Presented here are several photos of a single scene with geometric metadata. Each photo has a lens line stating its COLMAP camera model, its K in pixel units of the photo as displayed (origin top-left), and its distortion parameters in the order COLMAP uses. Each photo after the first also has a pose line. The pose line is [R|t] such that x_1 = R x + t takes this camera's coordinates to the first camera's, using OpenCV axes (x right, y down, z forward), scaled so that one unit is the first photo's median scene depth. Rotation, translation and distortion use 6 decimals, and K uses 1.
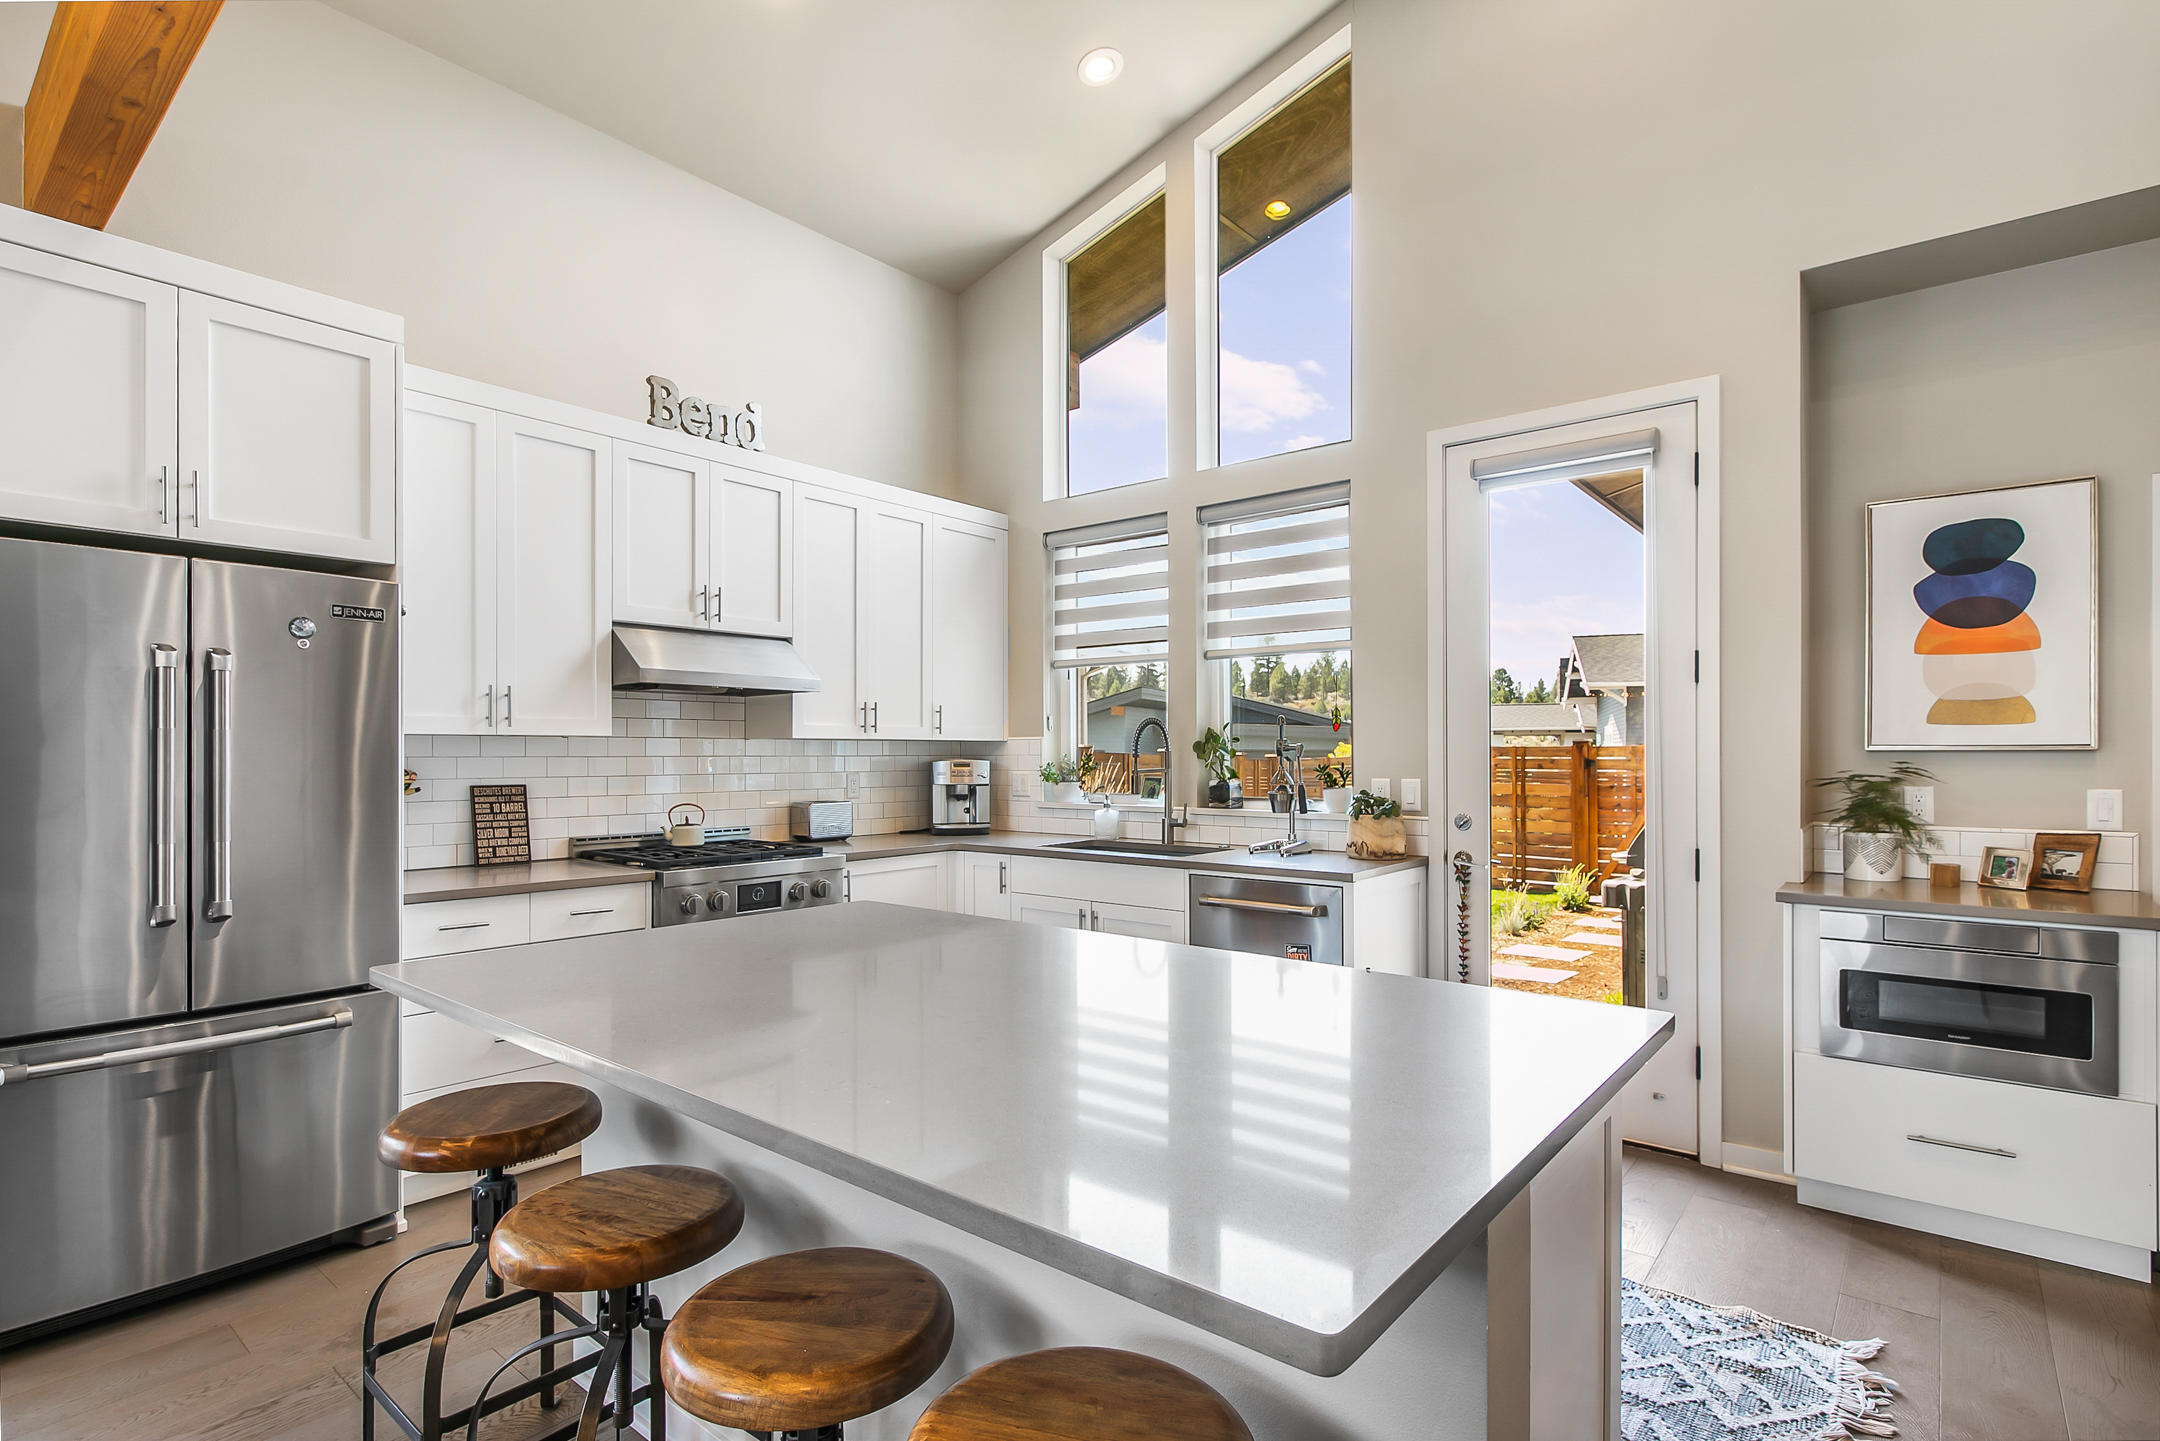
lens RADIAL K [[1059.3, 0, 1056.4], [0, 1059.3, 753.6], [0, 0, 1]] dist [0.003885, 0.000762]
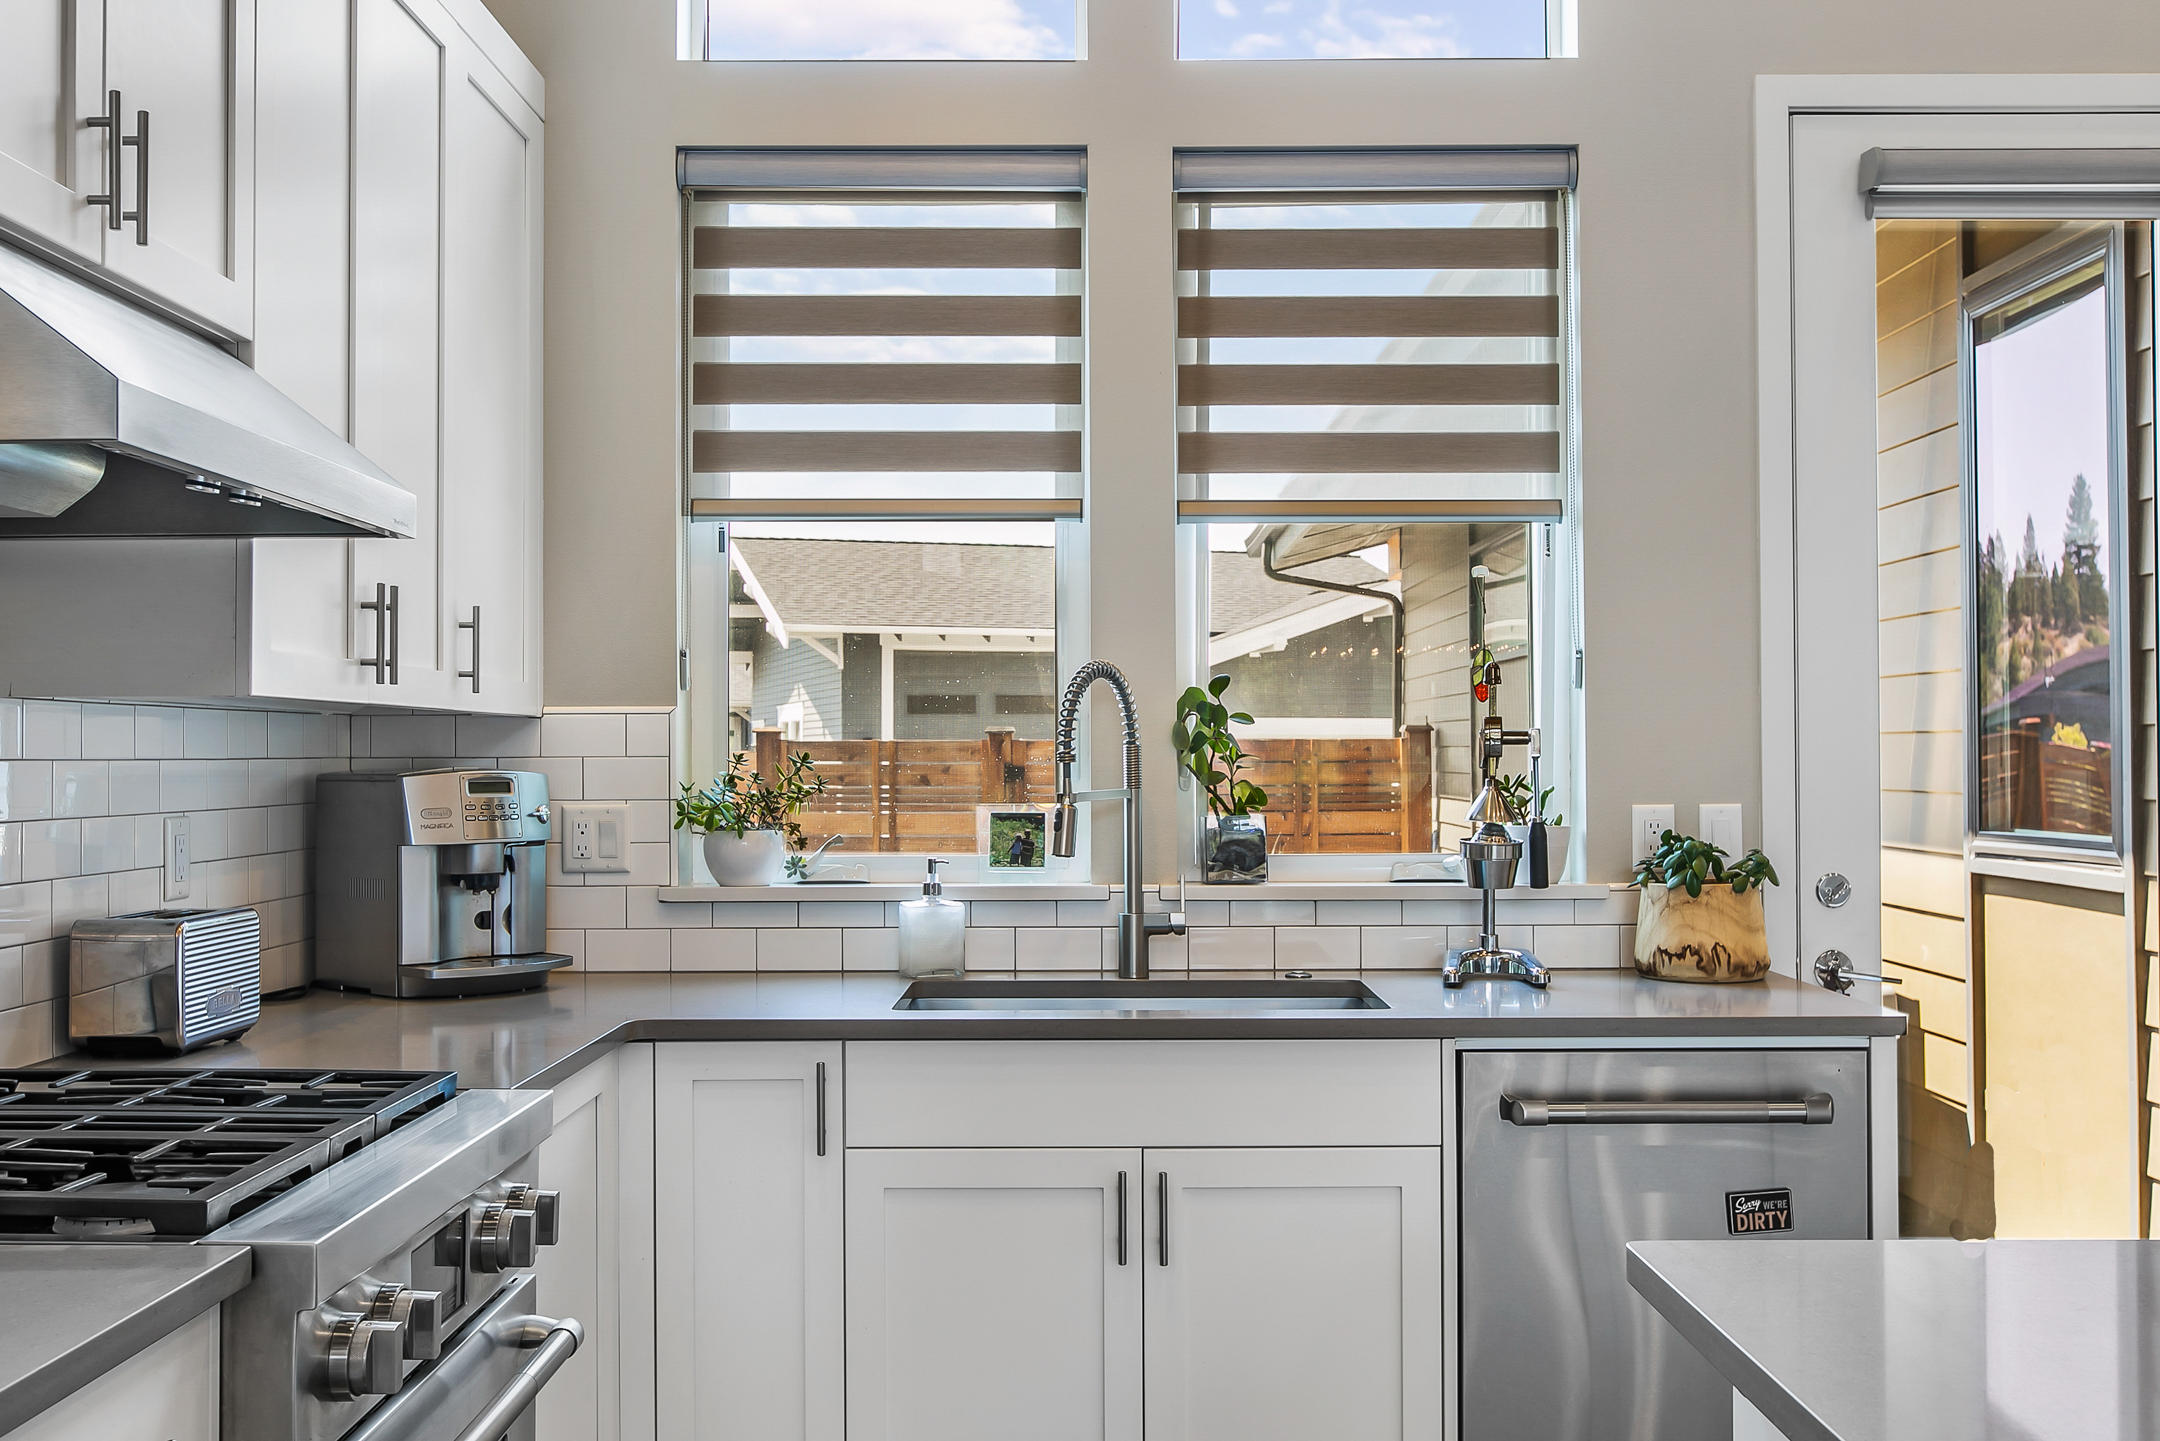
lens RADIAL K [[2105.7, 0, 1079.5], [0, 2105.7, 719.0], [0, 0, 1]] dist [0.022019, 0.000000]
pose [[0.762761, 0.009287, 0.646614, -0.500084], [0.001940, 0.999860, -0.016649, 0.001576], [-0.646678, 0.013954, 0.762635, 0.481375]]
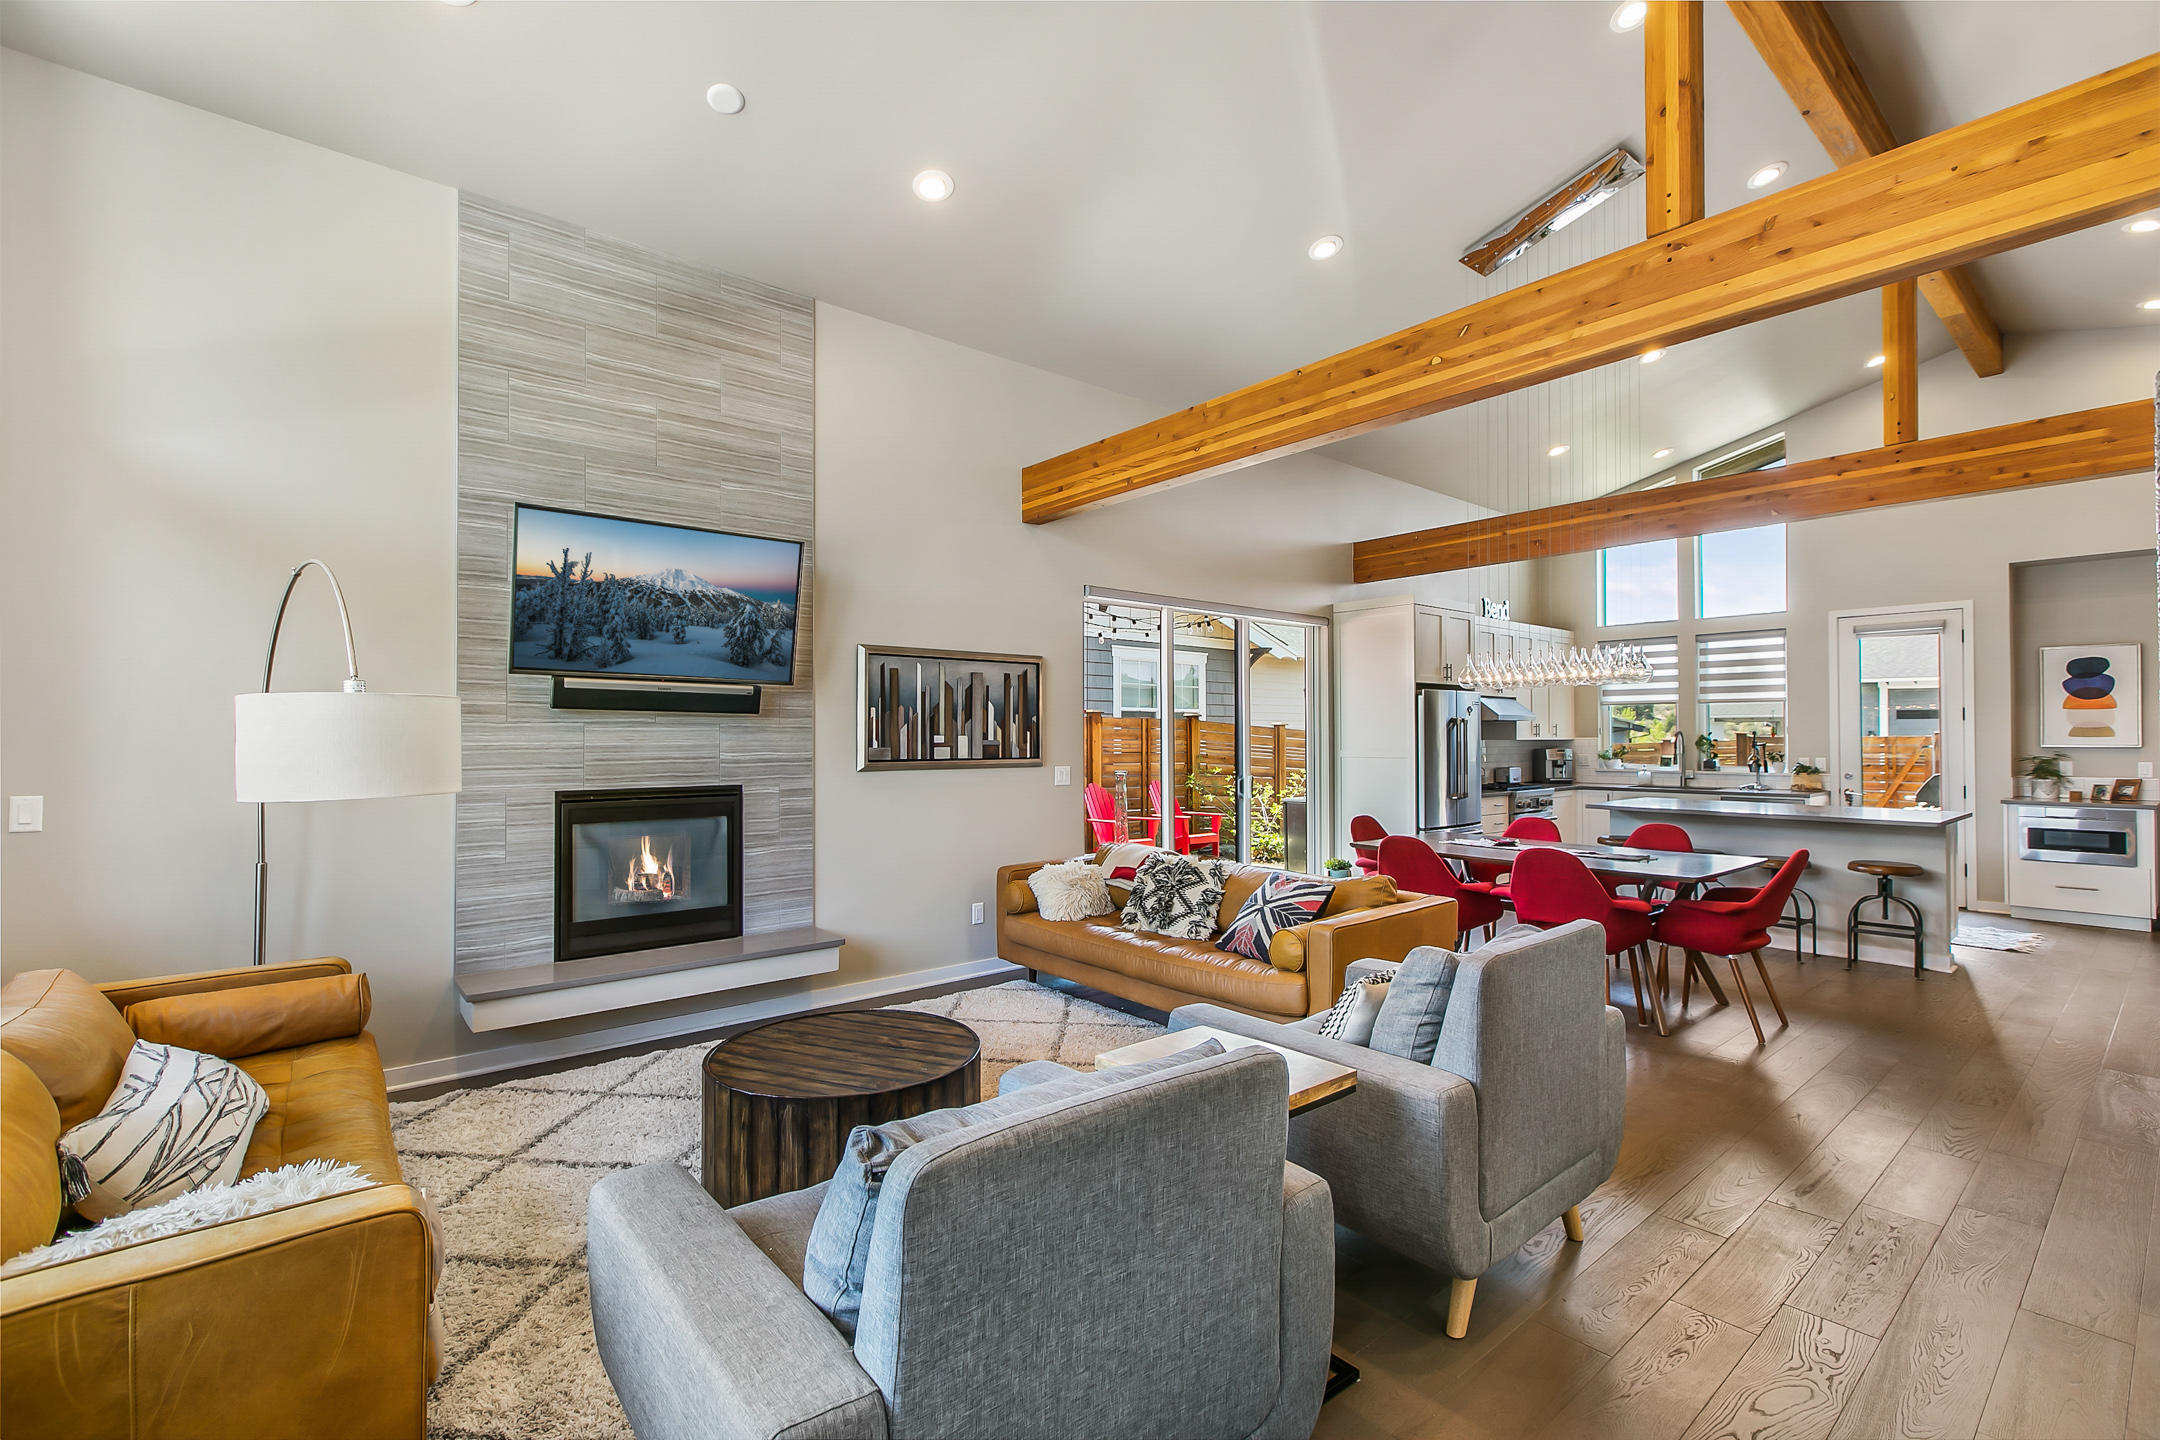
lens RADIAL K [[957.6, 0, 1064.5], [0, 957.6, 725.9], [0, 0, 1]] dist [0.000219, -0.000099]
pose [[0.984779, -0.003211, -0.173780, -0.972802], [0.001548, 0.999952, -0.009709, -0.029849], [0.173803, 0.009292, 0.984737, -1.418831]]
